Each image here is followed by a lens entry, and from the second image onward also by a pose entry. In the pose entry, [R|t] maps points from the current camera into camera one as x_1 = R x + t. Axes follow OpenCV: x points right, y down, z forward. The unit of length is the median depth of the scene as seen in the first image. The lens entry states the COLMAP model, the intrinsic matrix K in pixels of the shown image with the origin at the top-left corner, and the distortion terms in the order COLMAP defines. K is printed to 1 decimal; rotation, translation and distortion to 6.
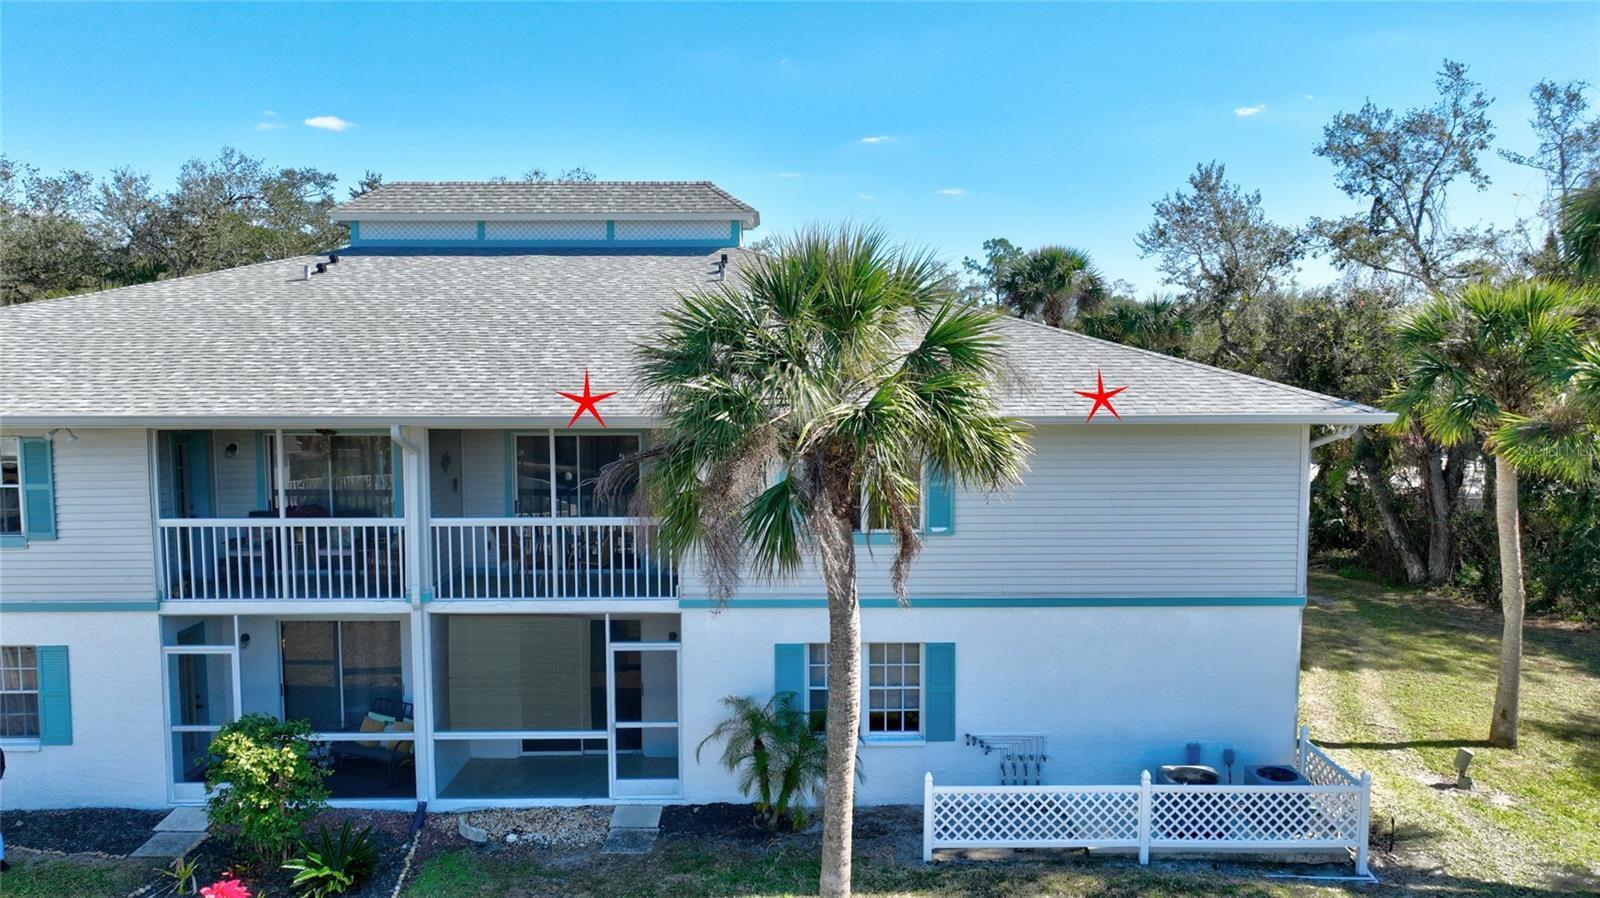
lens RADIAL K [[1113.6, 0, 800.0], [0, 1113.6, 449.0], [0, 0, 1]] dist [0.003896, 0.005467]
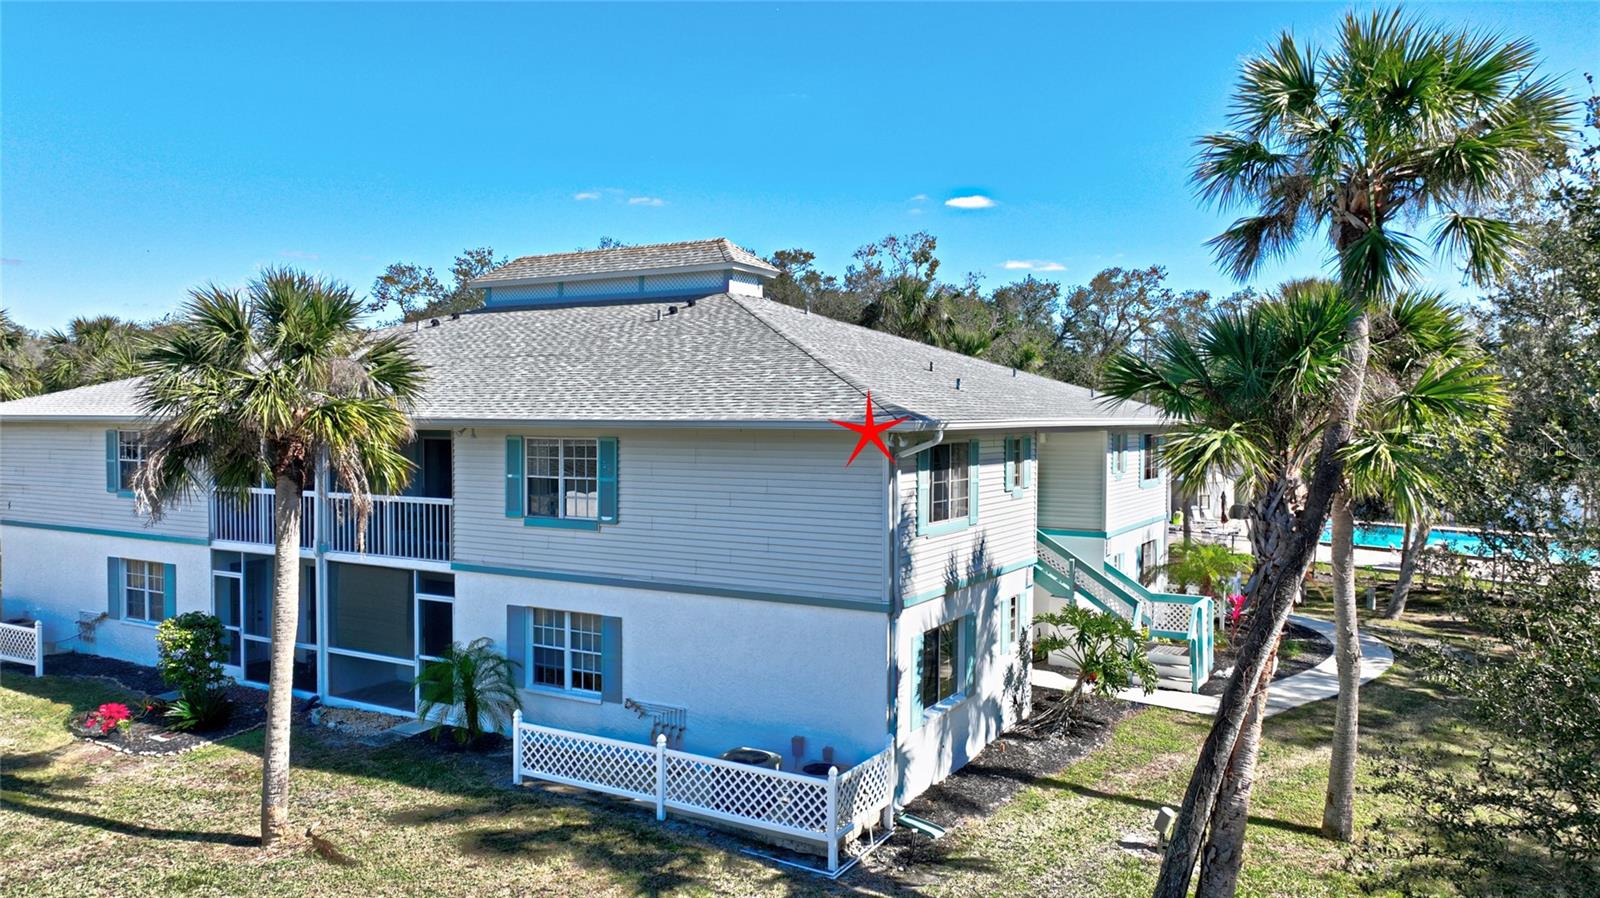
lens RADIAL K [[1113.6, 0, 800.0], [0, 1113.6, 449.0], [0, 0, 1]] dist [0.003896, 0.005467]
pose [[0.863578, 0.019401, -0.503841, 0.883058], [-0.047702, 0.997921, -0.043334, 0.039733], [0.501953, 0.061456, 0.862709, 0.079072]]
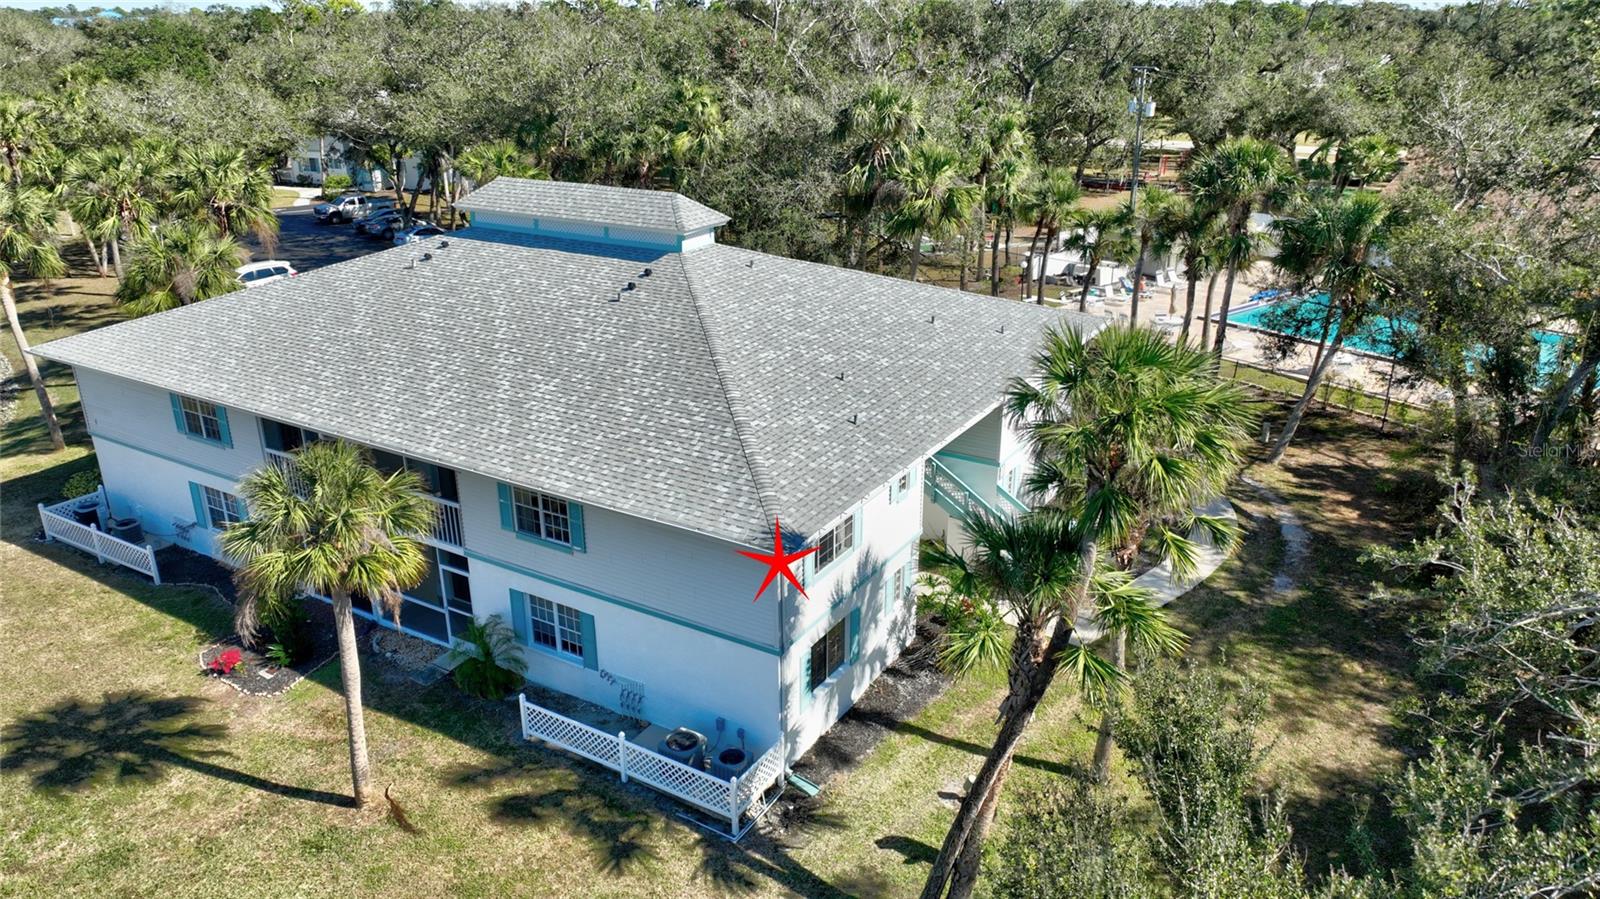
lens RADIAL K [[1109.0, 0, 800.0], [0, 1109.0, 449.5], [0, 0, 1]] dist [0.004548, -0.003714]
pose [[0.854254, 0.185183, -0.485755, 1.100578], [-0.041219, 0.955588, 0.291808, -0.515629], [0.518219, -0.229256, 0.823948, -0.080440]]
